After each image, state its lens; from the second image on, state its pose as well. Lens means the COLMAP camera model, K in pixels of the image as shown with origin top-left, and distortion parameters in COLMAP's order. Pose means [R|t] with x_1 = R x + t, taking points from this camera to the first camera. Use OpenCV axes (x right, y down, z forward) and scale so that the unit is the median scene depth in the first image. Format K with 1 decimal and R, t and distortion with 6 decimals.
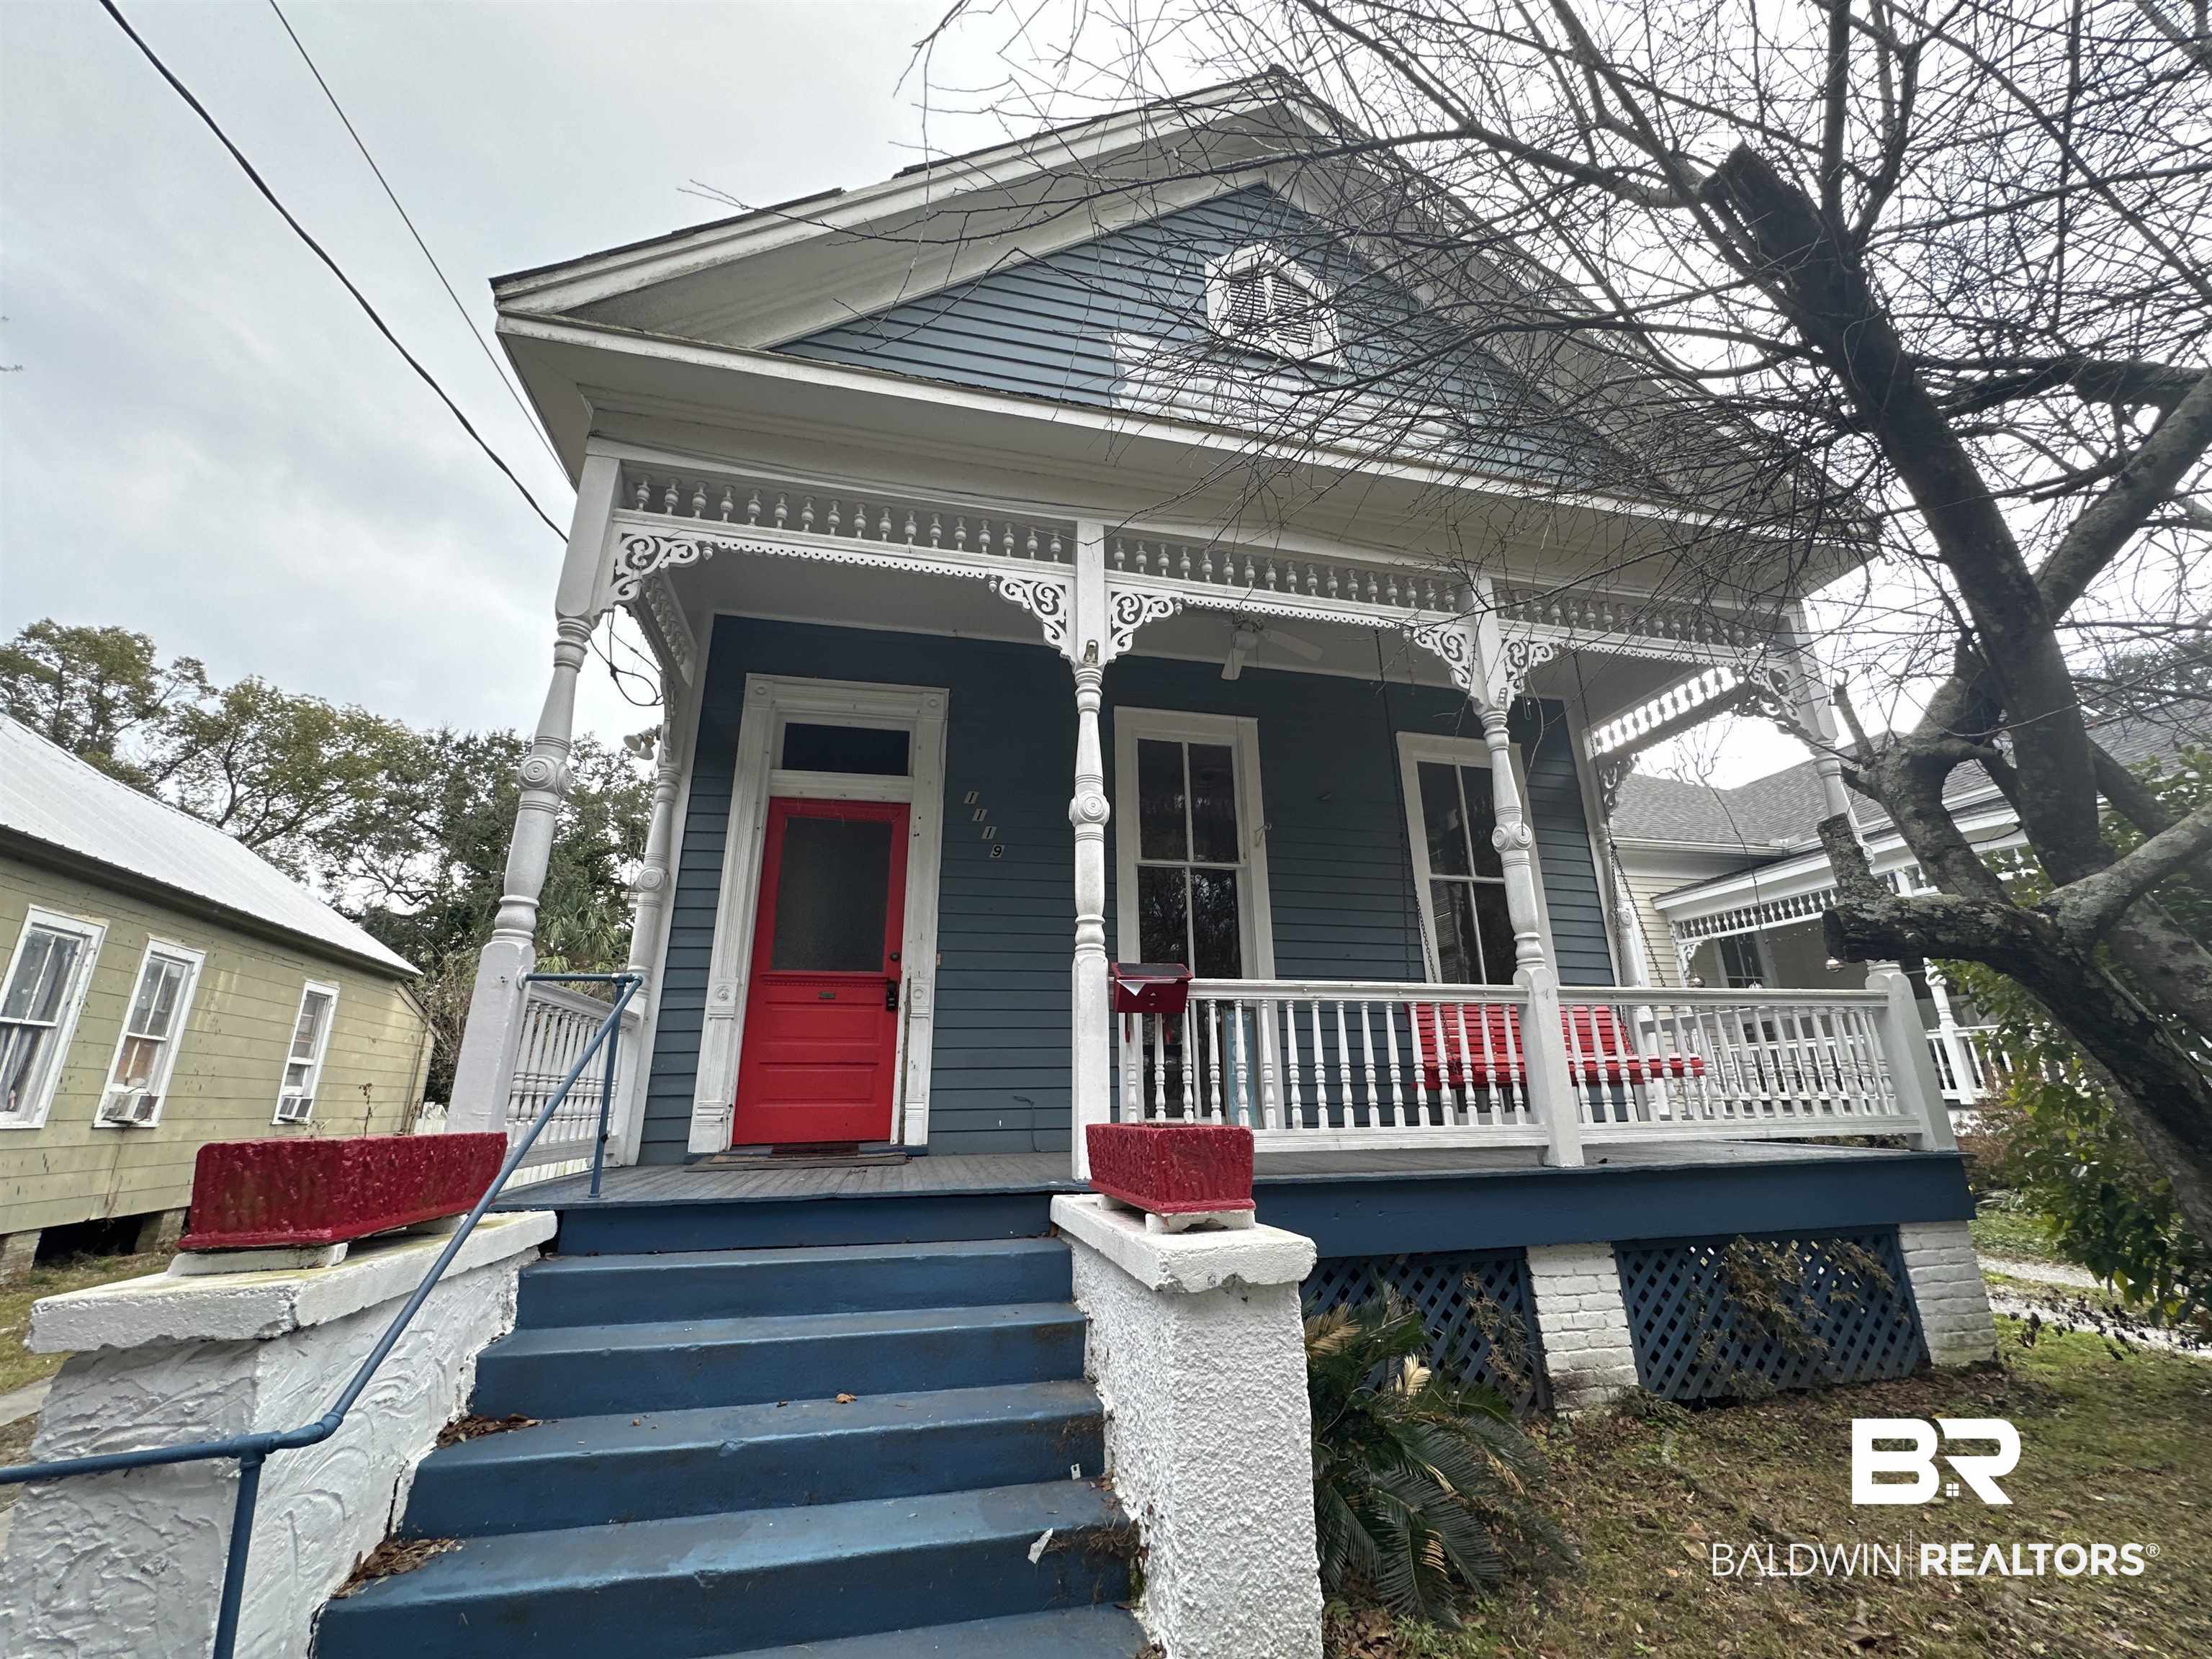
lens RADIAL K [[885.5, 0, 1106.5], [0, 885.5, 825.7], [0, 0, 1]] dist [-0.012072, 0.002839]
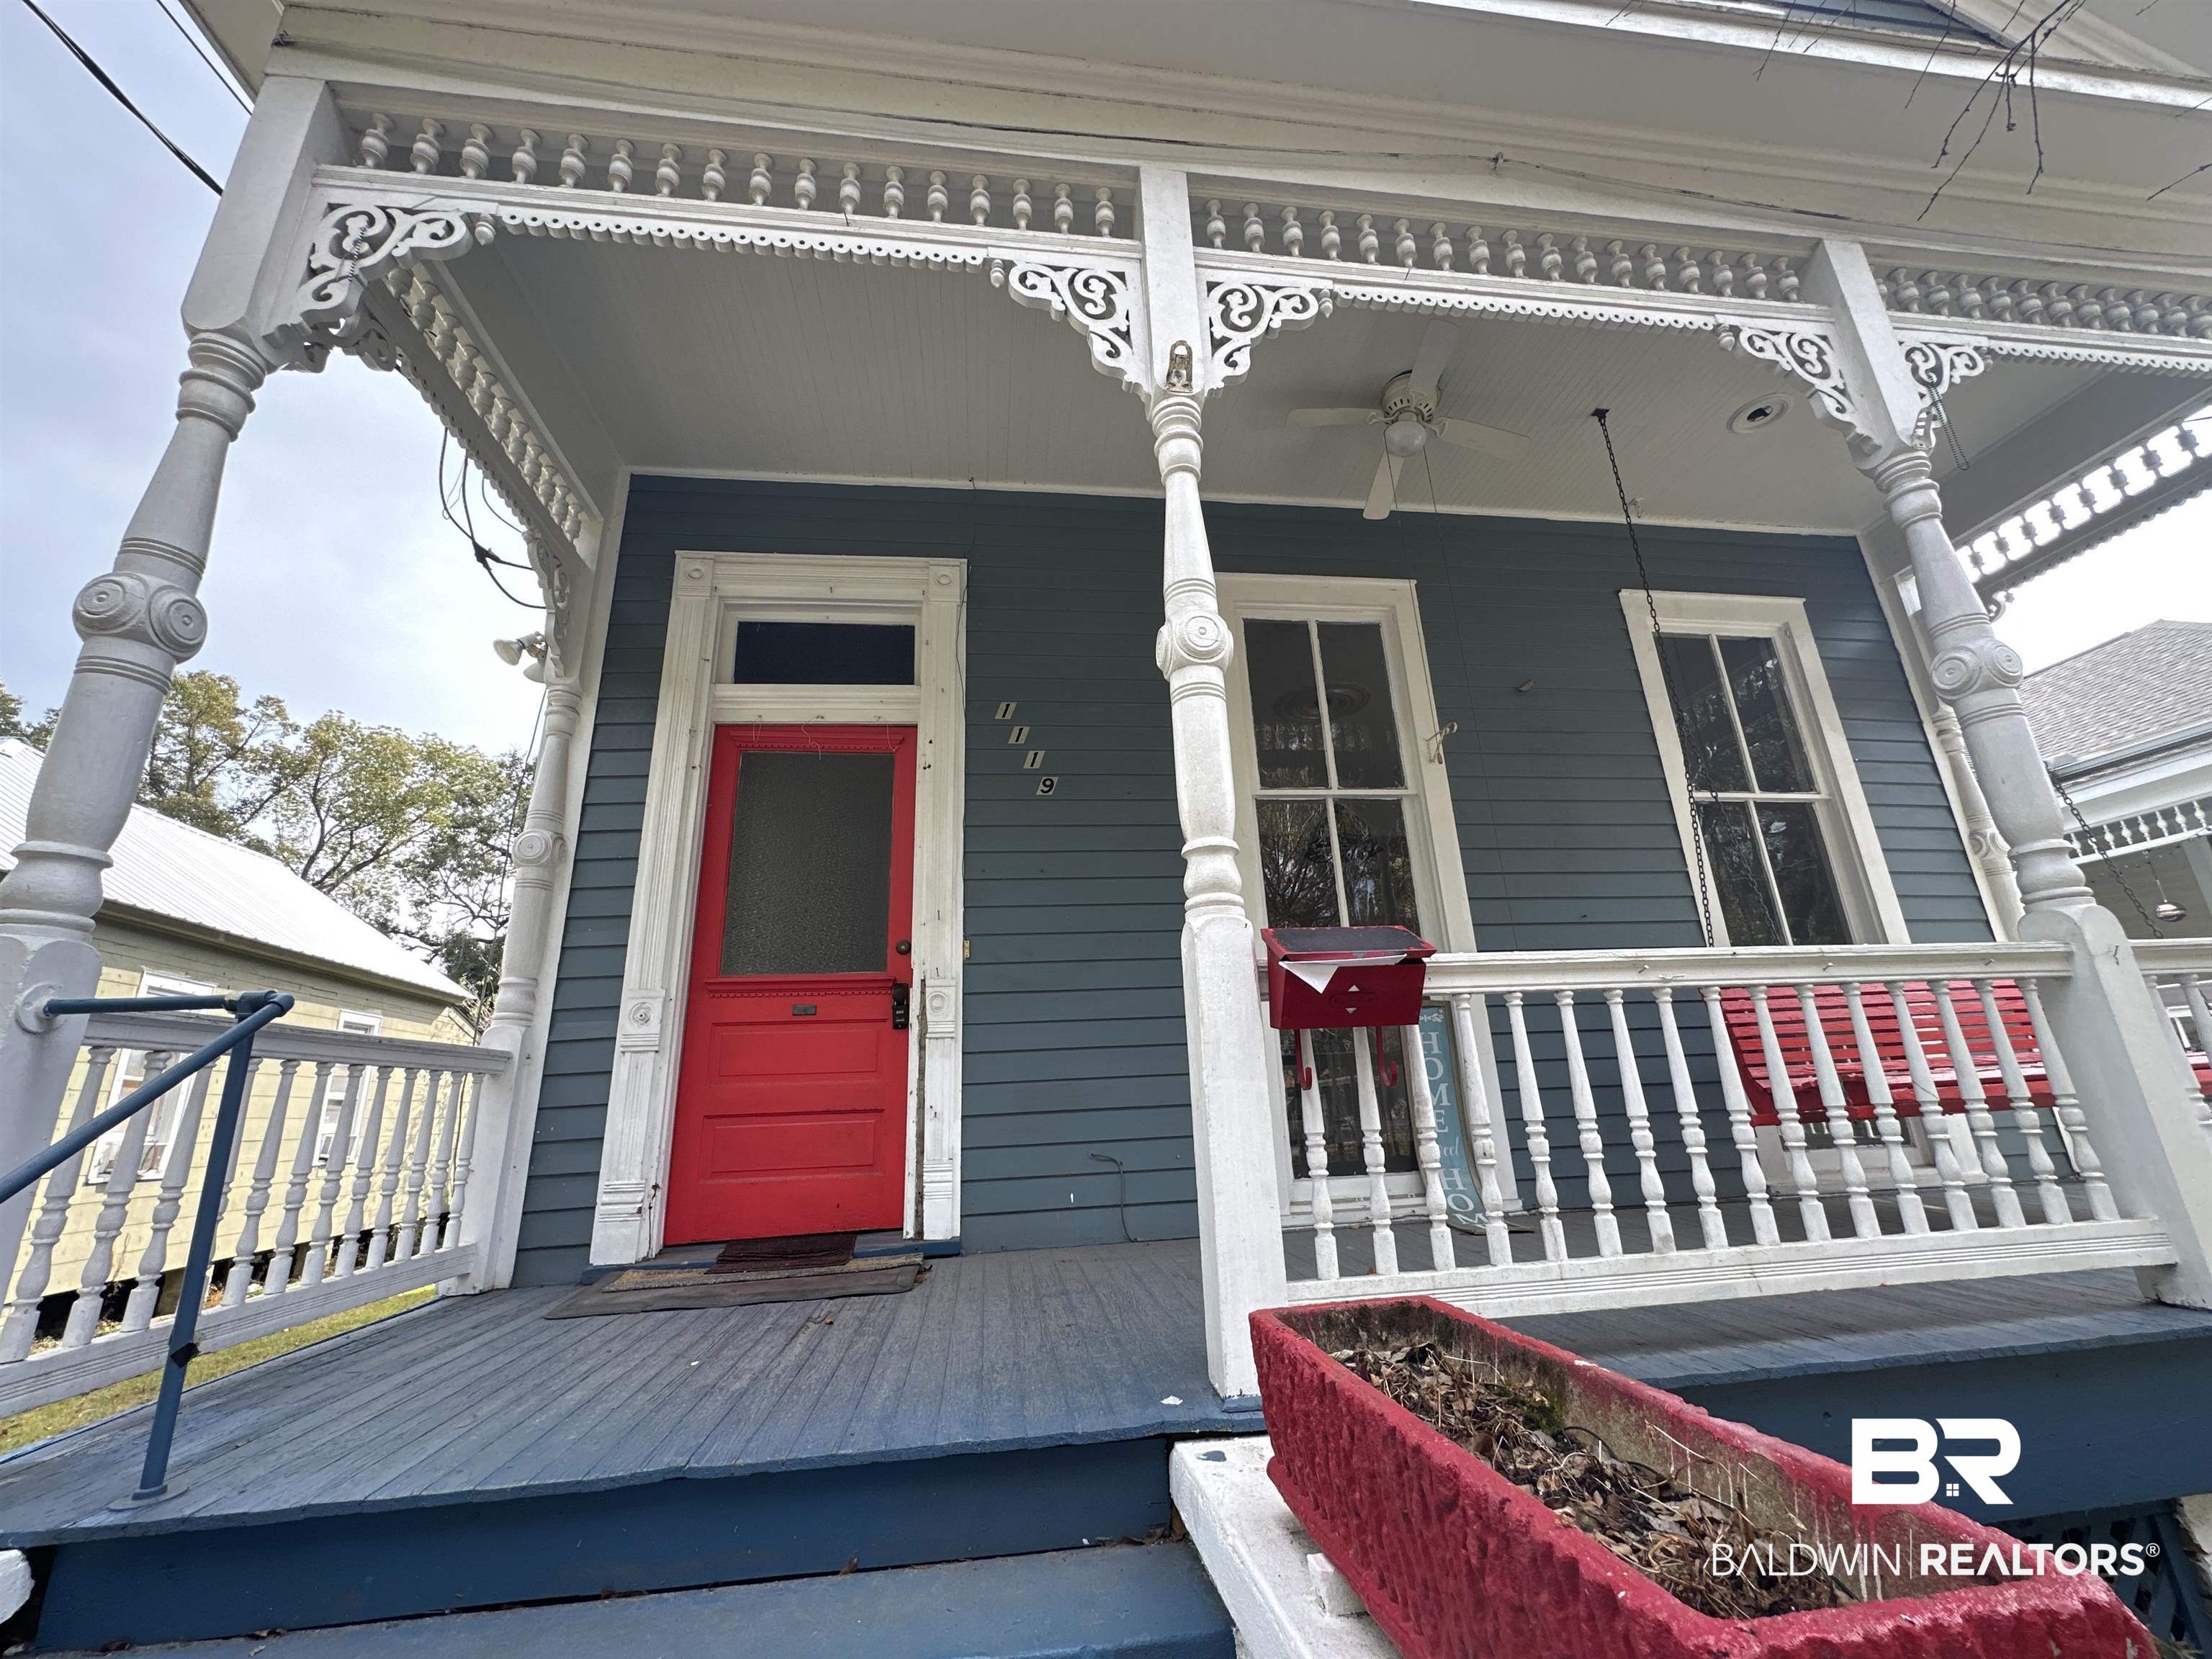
lens RADIAL K [[885.5, 0, 1105.3], [0, 885.5, 827.3], [0, 0, 1]] dist [-0.012072, 0.002839]
pose [[0.994690, -0.056324, -0.086134, -0.024744], [0.056715, 0.998388, 0.002099, 0.065261], [0.085877, -0.006973, 0.996281, 0.352337]]
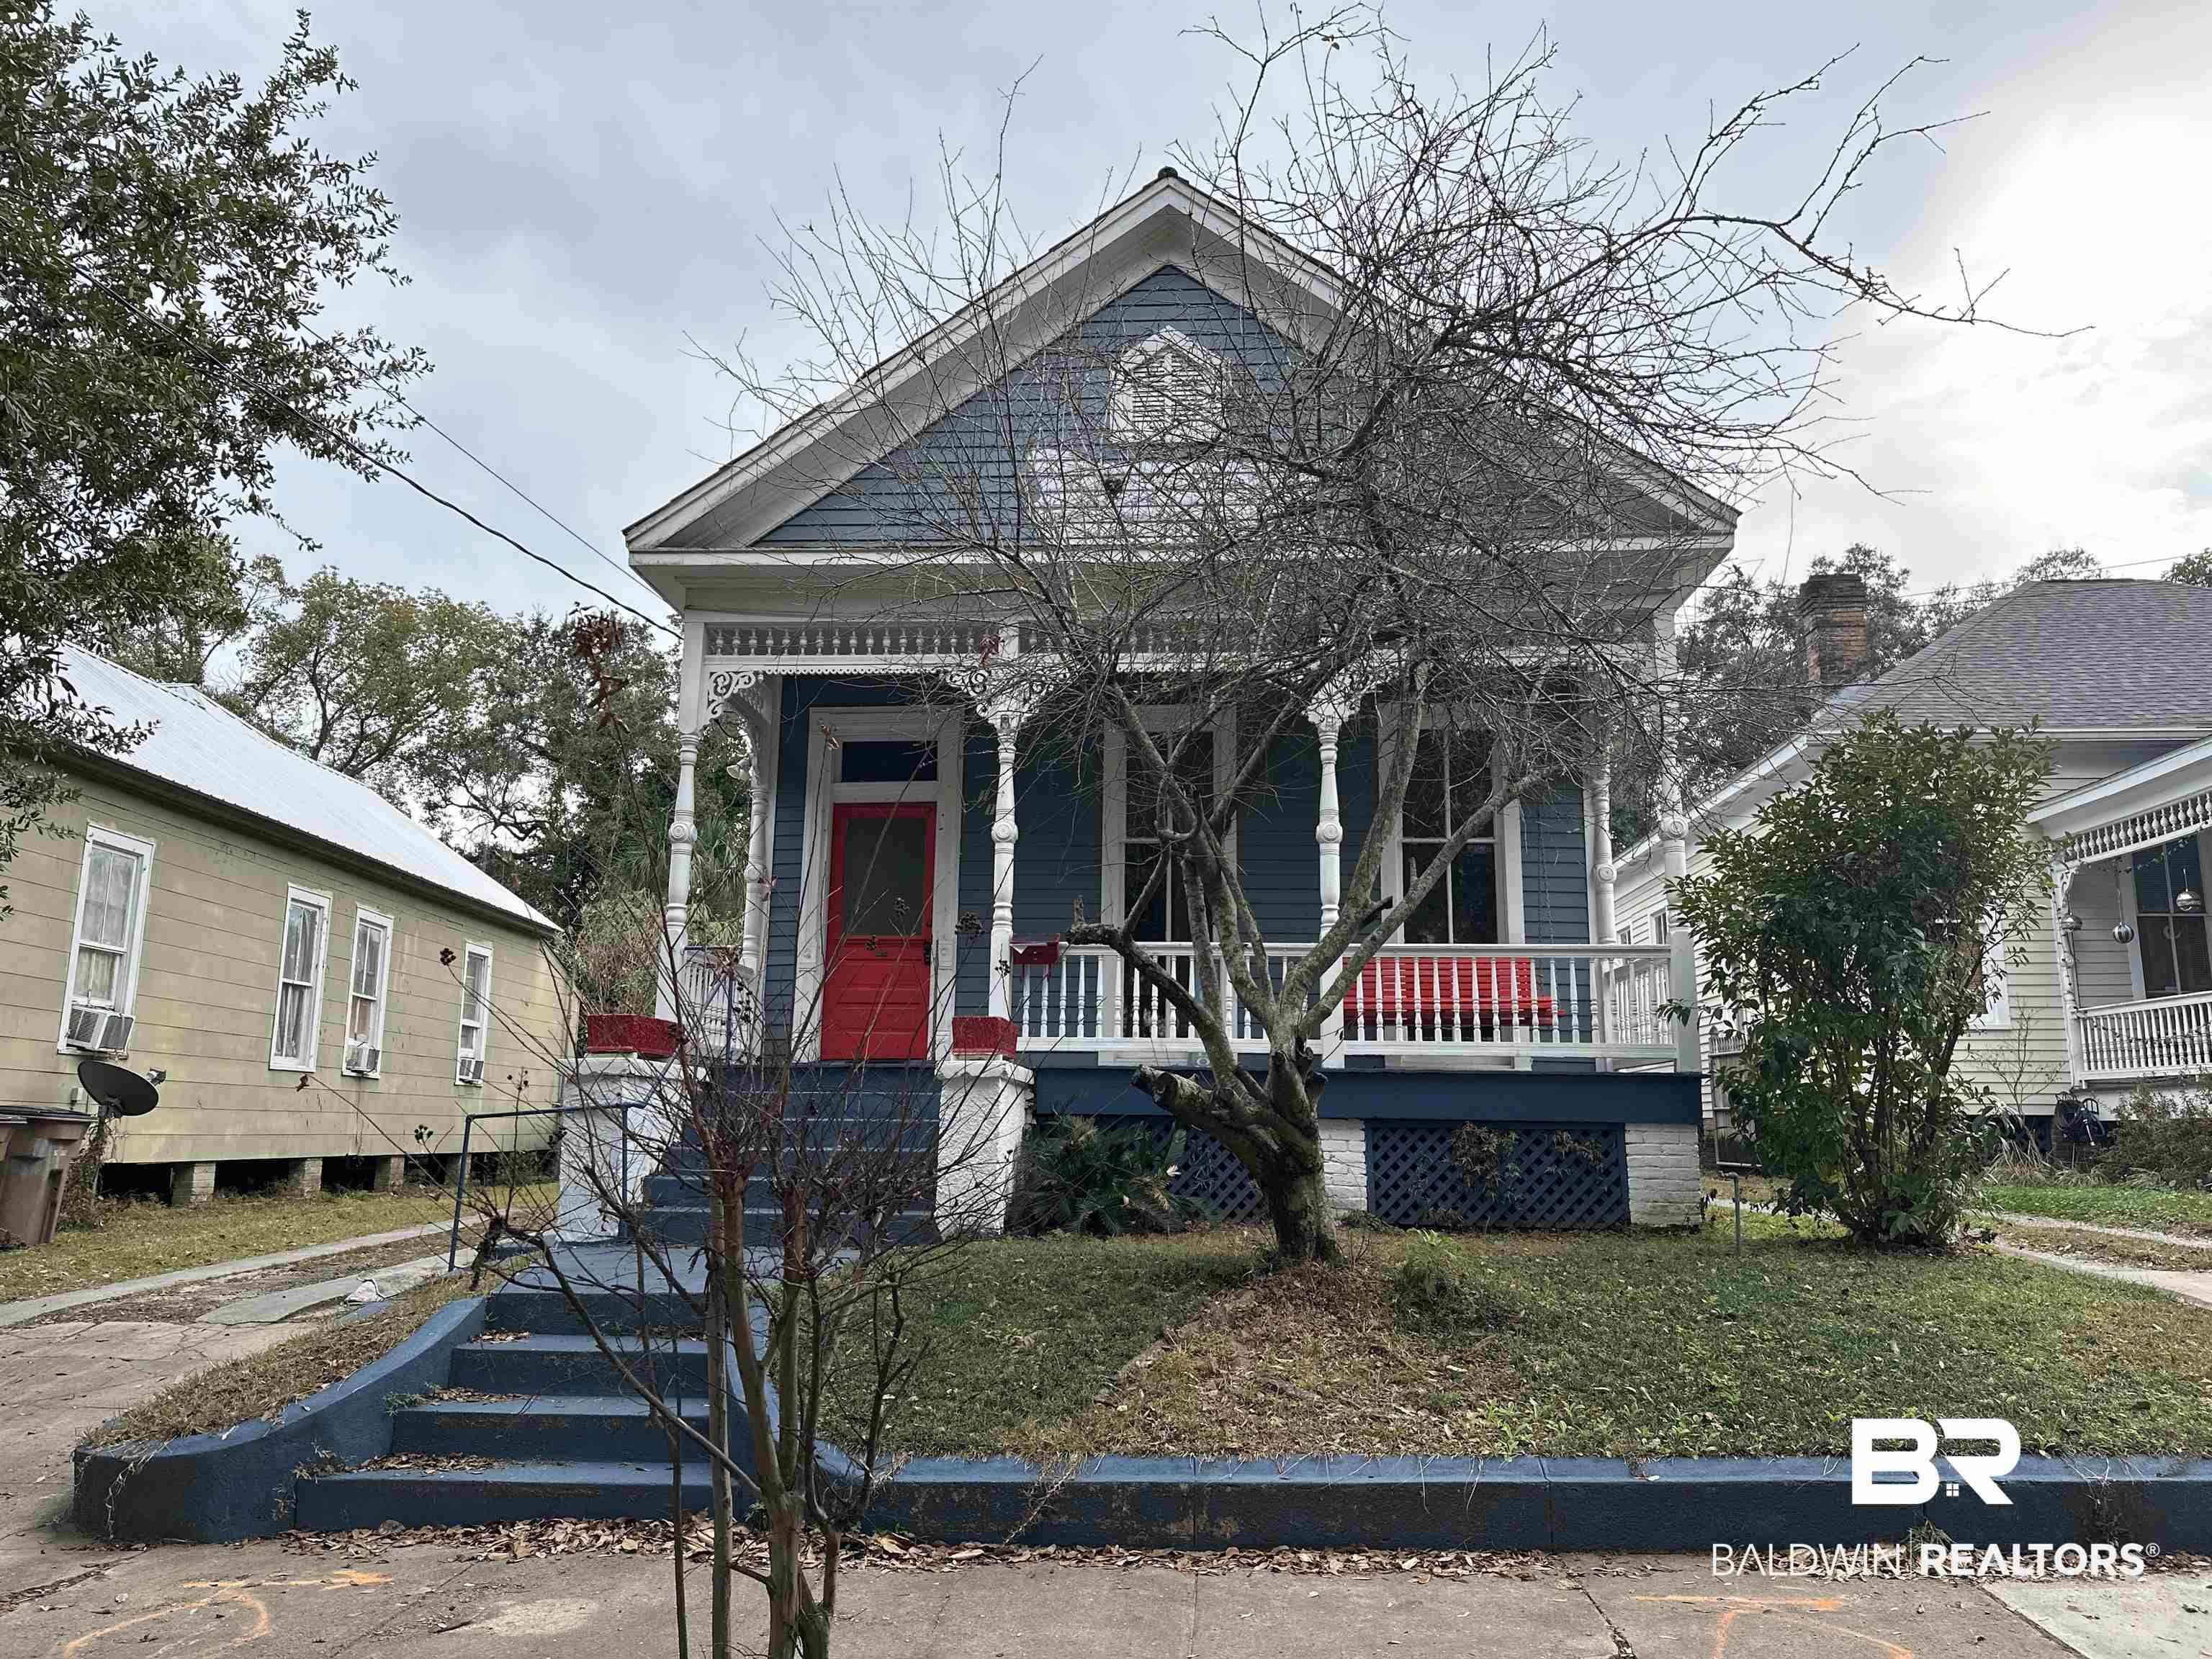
lens RADIAL K [[1559.7, 0, 1121.9], [0, 1559.7, 828.2], [0, 0, 1]] dist [0.018449, -0.024612]
pose [[0.959336, -0.031162, -0.280543, 0.689638], [0.063666, 0.992164, 0.107505, -0.222776], [0.274995, -0.120994, 0.953802, -1.107488]]
